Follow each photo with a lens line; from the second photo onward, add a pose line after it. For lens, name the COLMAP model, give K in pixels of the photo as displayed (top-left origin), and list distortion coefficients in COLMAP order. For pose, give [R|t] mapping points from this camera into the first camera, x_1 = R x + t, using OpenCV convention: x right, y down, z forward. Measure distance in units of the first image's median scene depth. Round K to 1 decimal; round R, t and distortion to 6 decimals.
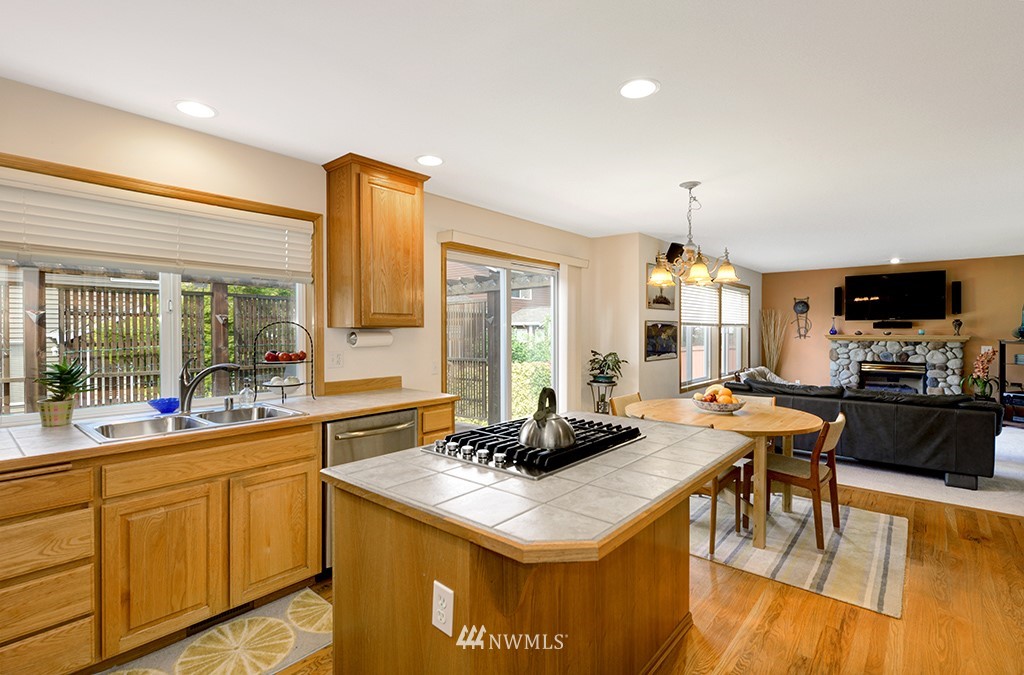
lens RADIAL K [[507.0, 0, 514.4], [0, 507.0, 341.0], [0, 0, 1]] dist [0.025881, -0.000118]
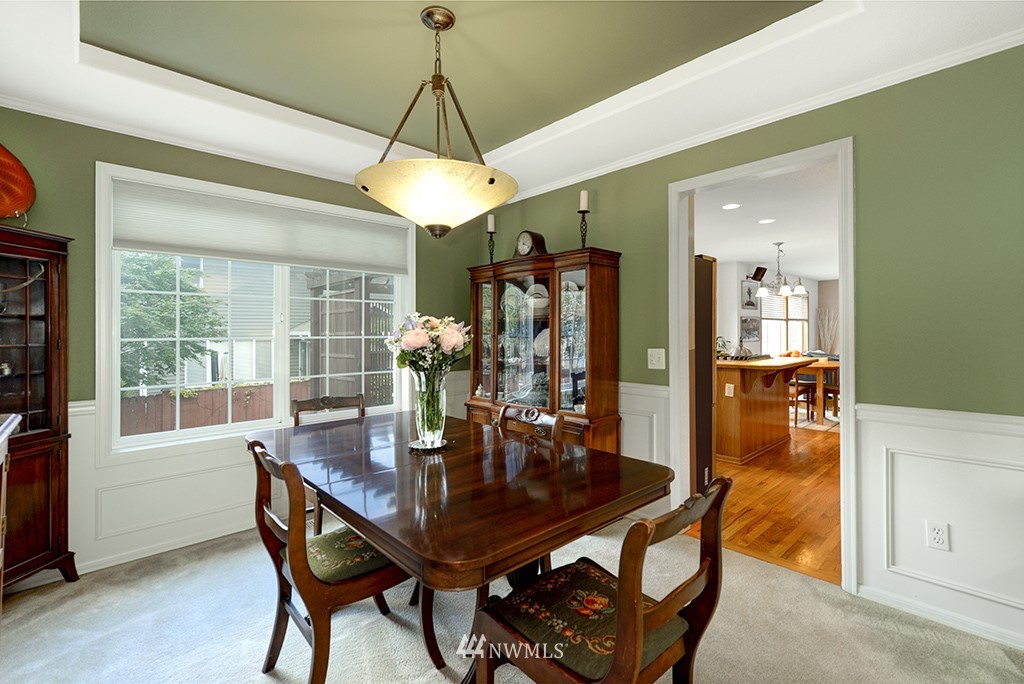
lens RADIAL K [[460.3, 0, 515.0], [0, 460.3, 338.1], [0, 0, 1]] dist [0.020927, 0.000622]
pose [[0.992404, -0.004810, -0.122926, -0.342083], [0.004169, 0.999976, -0.005470, 0.041788], [0.122950, 0.004916, 0.992401, -0.679948]]
